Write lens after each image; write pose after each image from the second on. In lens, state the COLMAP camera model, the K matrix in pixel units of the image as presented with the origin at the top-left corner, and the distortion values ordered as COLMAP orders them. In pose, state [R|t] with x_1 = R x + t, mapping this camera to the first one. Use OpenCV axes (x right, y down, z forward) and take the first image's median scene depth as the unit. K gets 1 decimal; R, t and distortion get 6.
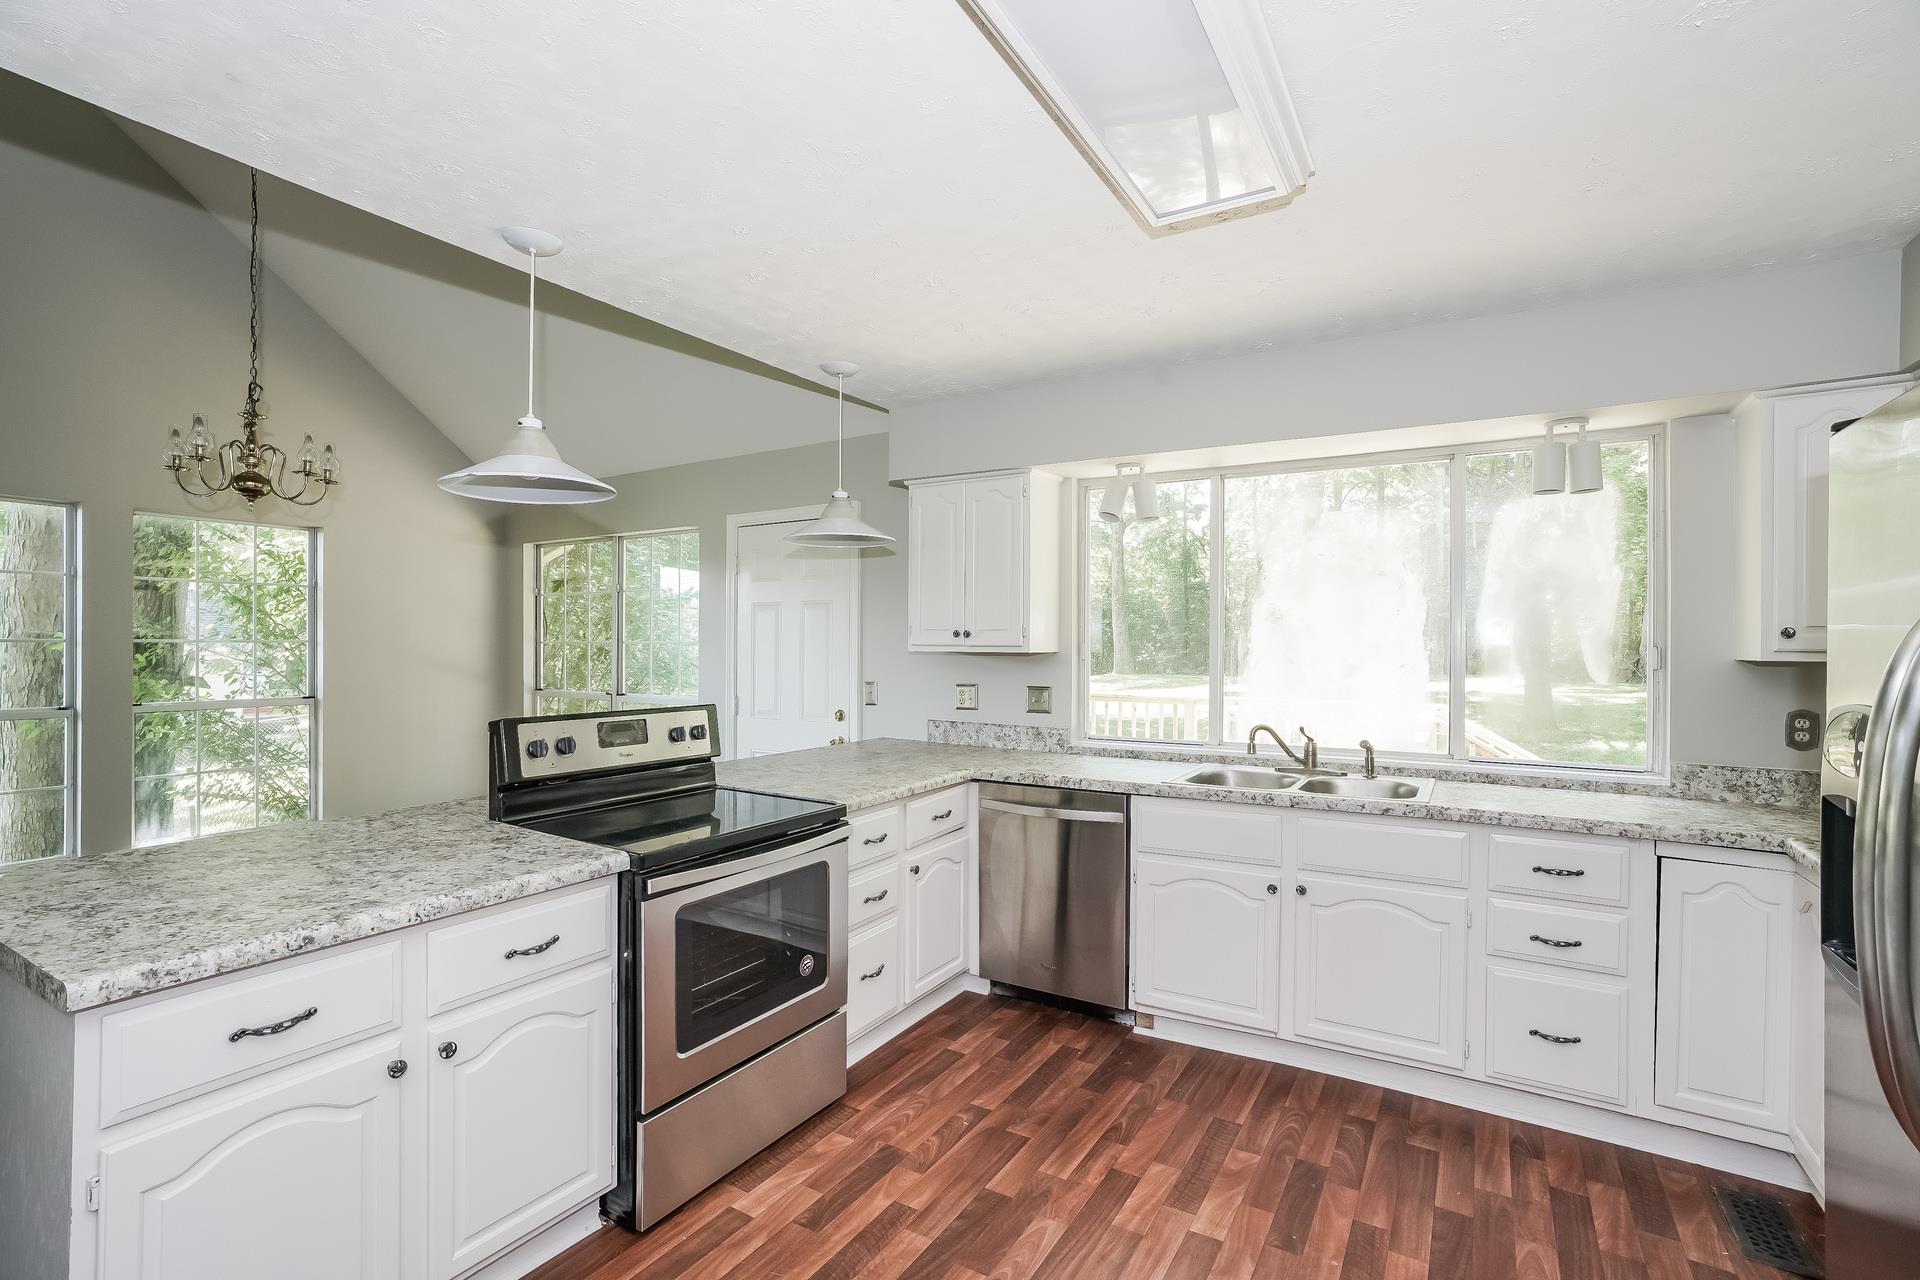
lens RADIAL K [[881.8, 0, 950.4], [0, 881.8, 646.3], [0, 0, 1]] dist [-0.058206, 0.027386]
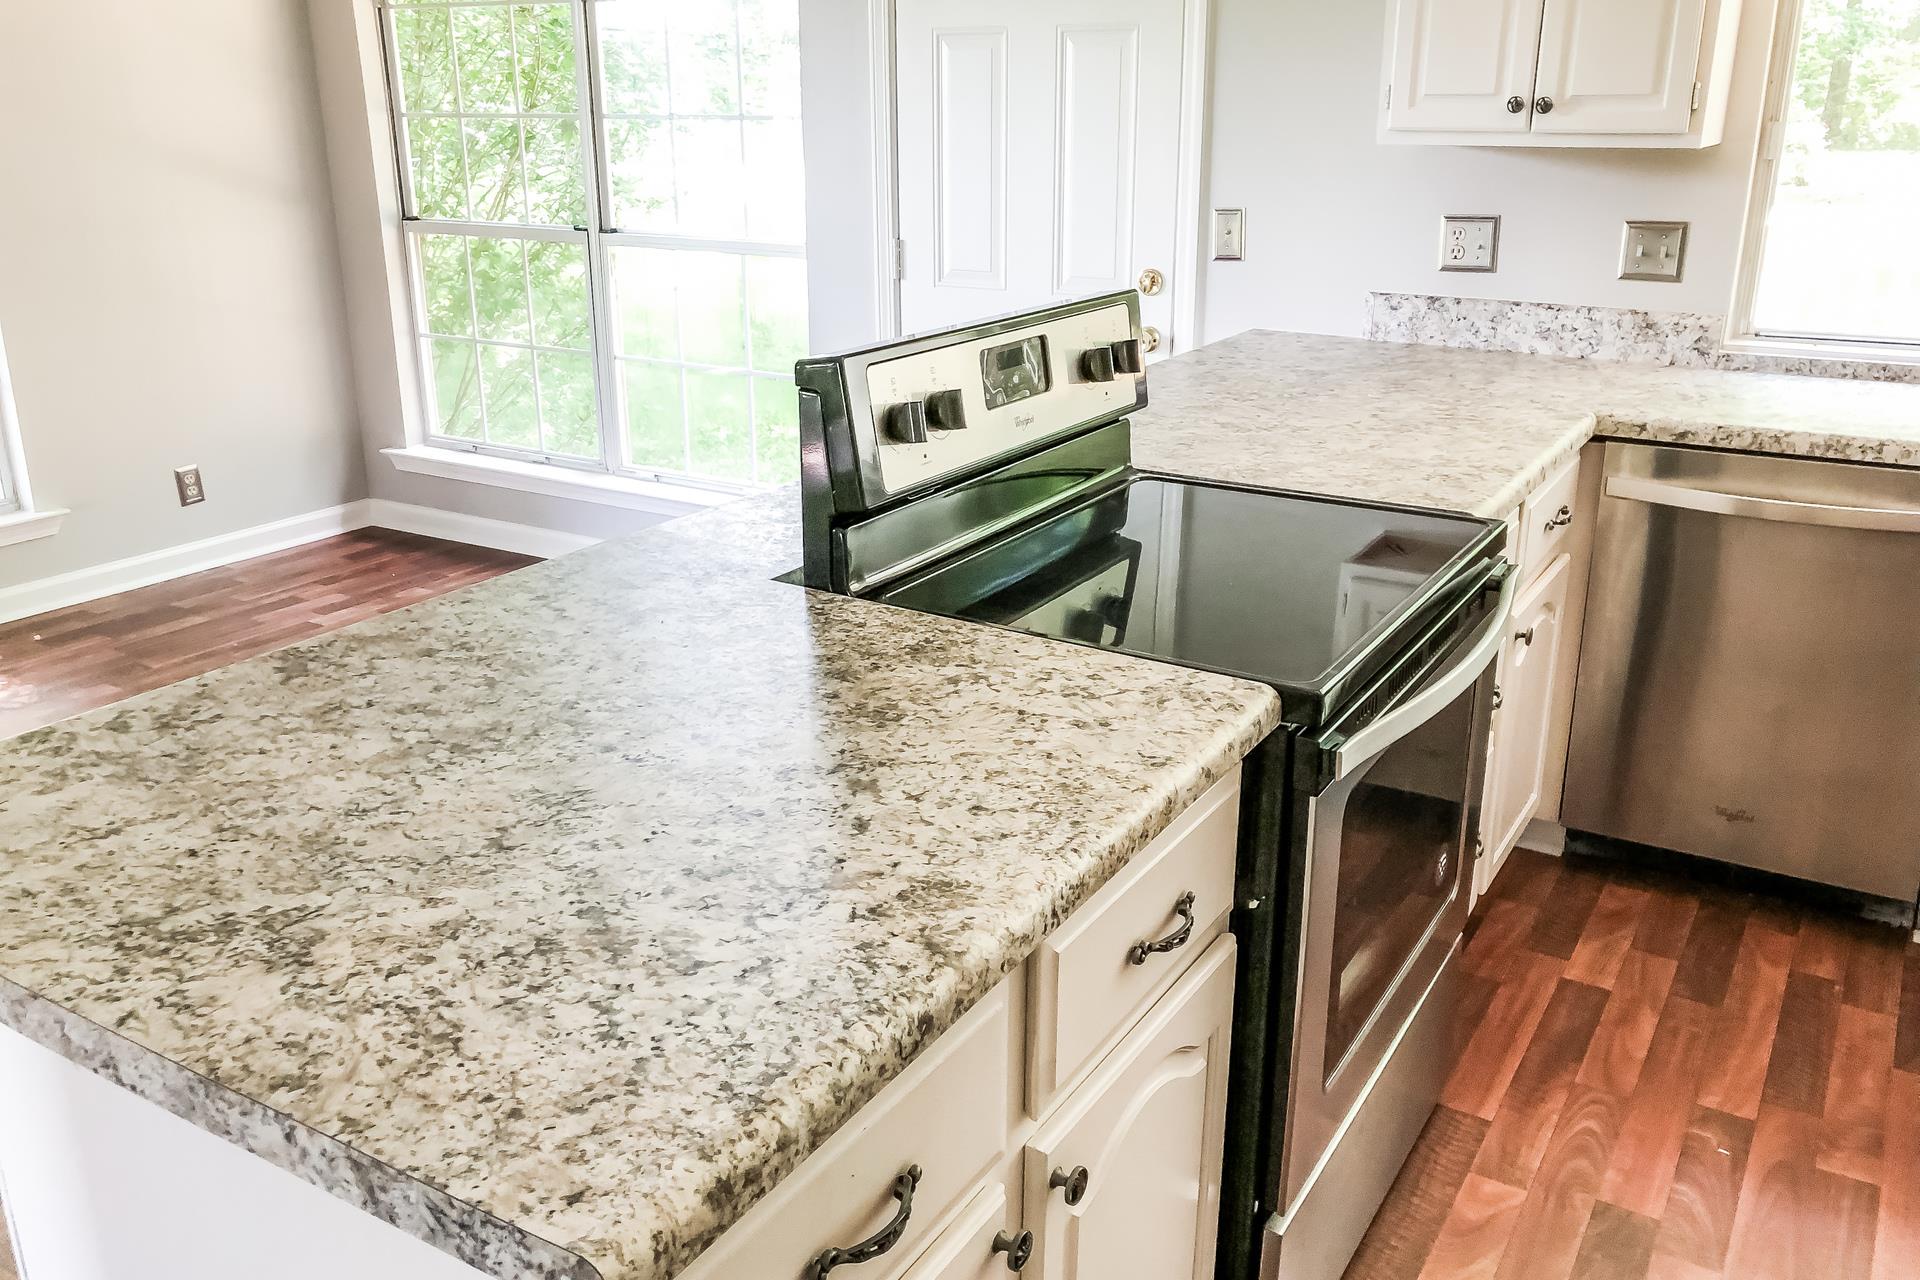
lens RADIAL K [[1607.9, 0, 966.4], [0, 1607.9, 618.2], [0, 0, 1]] dist [0.033493, -0.000266]
pose [[0.999944, -0.007254, 0.007730, -0.342773], [0.004520, 0.951356, 0.308061, -0.025031], [-0.009588, -0.308008, 0.951335, 0.171639]]
